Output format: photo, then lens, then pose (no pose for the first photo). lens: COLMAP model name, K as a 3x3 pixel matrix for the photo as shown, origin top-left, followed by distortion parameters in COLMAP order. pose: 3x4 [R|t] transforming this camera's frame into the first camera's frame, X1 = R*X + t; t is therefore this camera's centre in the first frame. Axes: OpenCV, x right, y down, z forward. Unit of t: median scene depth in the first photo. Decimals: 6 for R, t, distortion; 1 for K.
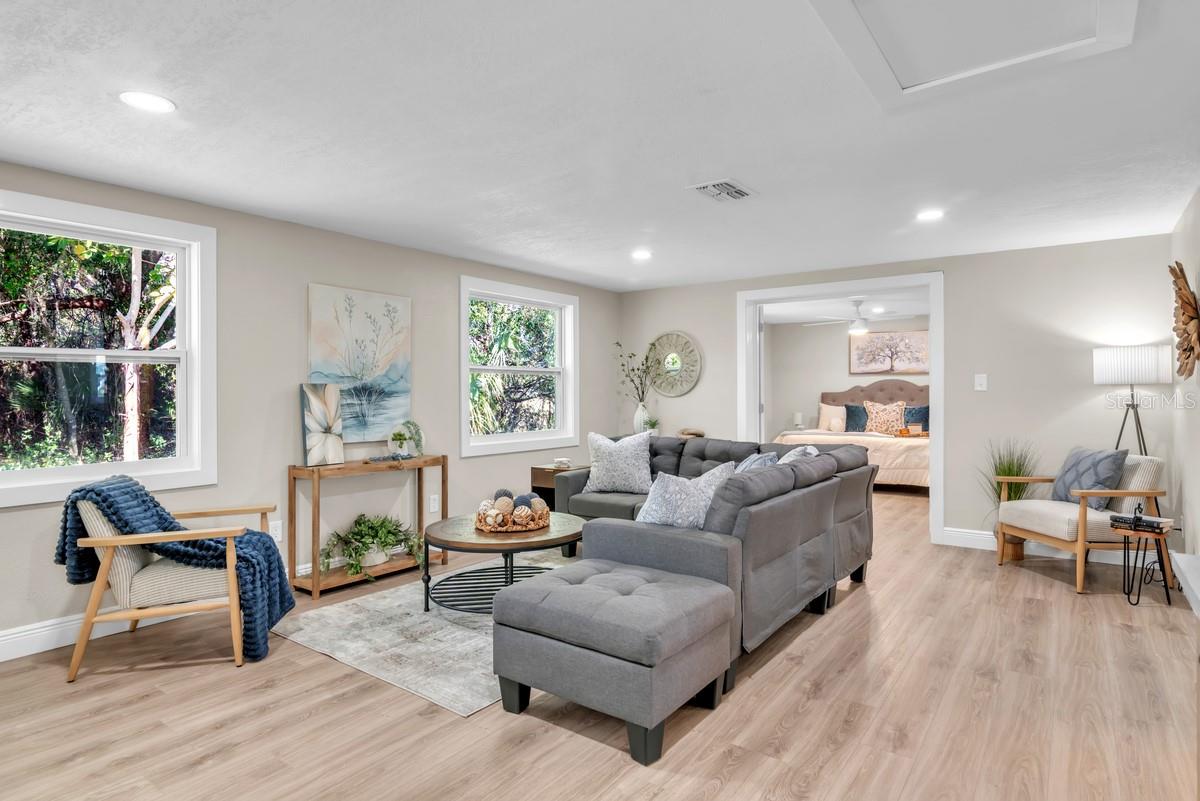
lens RADIAL K [[657.9, 0, 600.0], [0, 657.9, 400.5], [0, 0, 1]] dist [-0.001285, -0.000304]
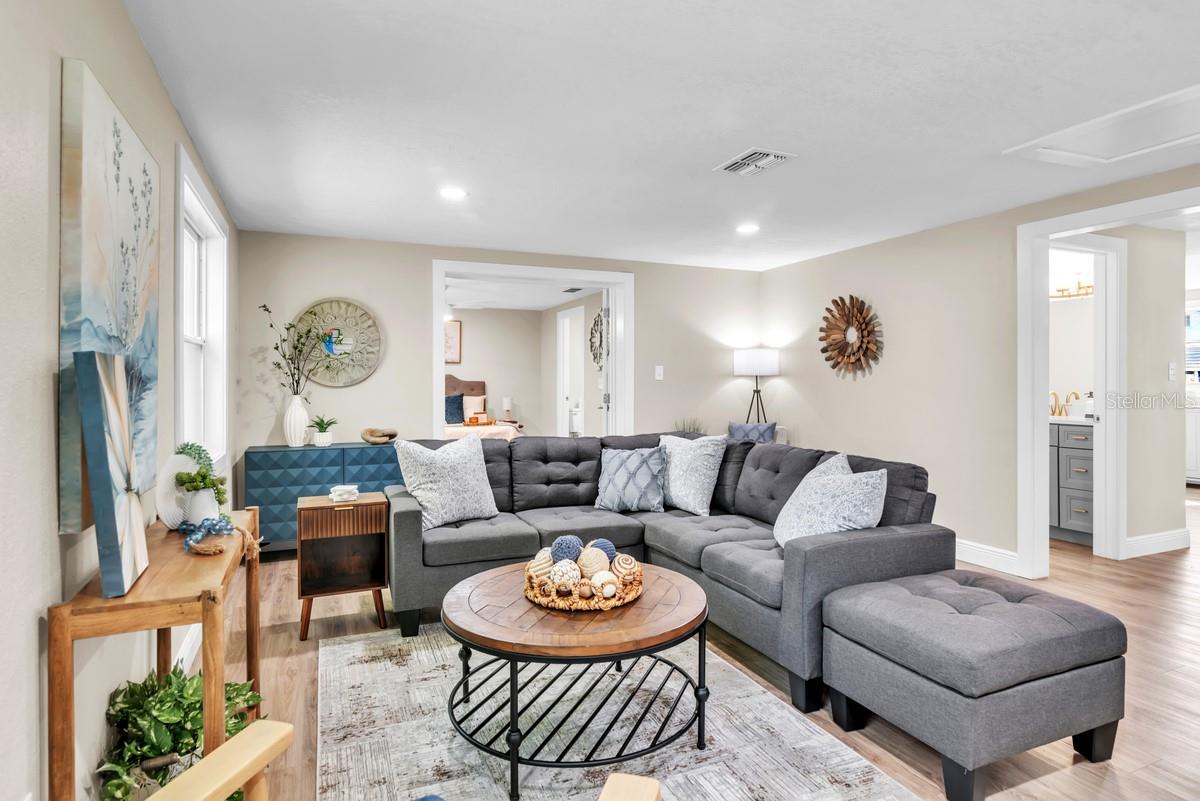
lens RADIAL K [[657.9, 0, 600.0], [0, 657.9, 400.5], [0, 0, 1]] dist [-0.001285, -0.000304]
pose [[0.511663, -0.022108, 0.858902, -0.275146], [0.008937, 0.999752, 0.020409, -0.001942], [-0.859140, -0.002766, 0.511733, 0.278095]]
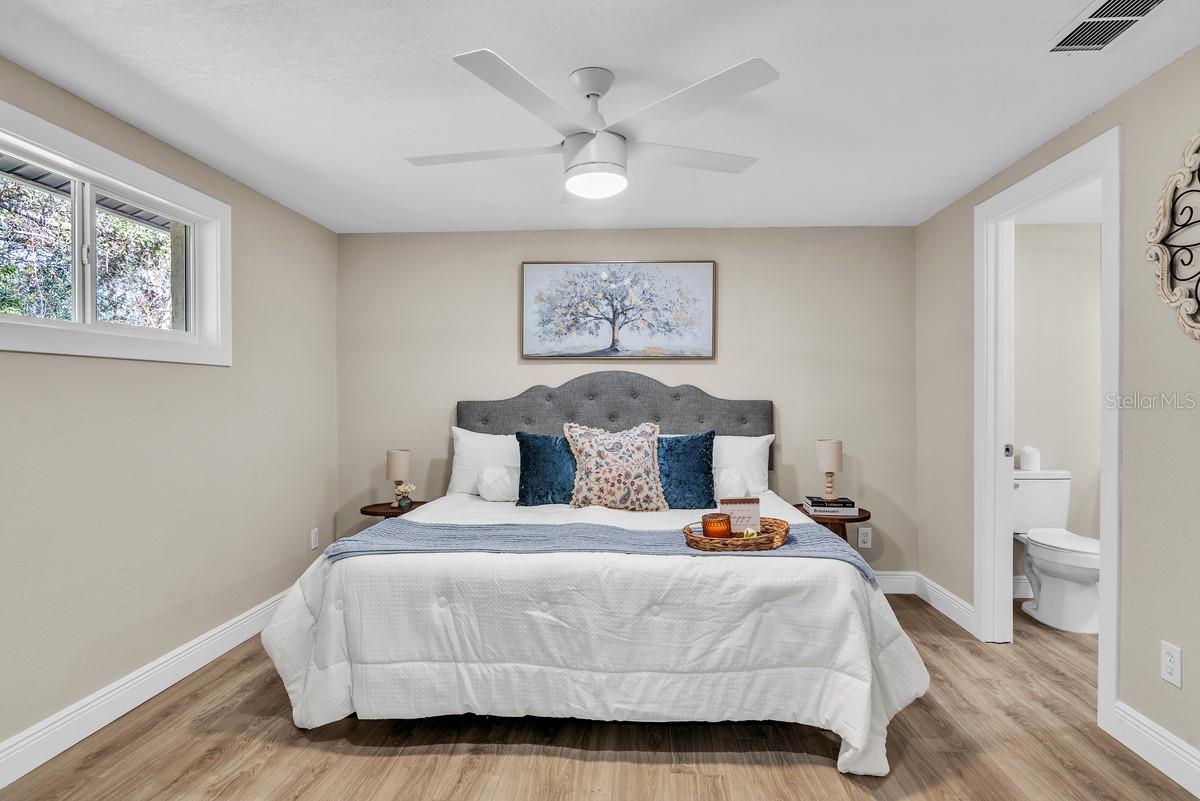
lens RADIAL K [[657.9, 0, 600.0], [0, 657.9, 400.5], [0, 0, 1]] dist [-0.001285, -0.000304]
pose [[0.850836, 0.003342, 0.525421, 0.219269], [0.003728, 0.999916, -0.012398, -0.007945], [-0.525418, 0.012508, 0.850752, 0.672214]]
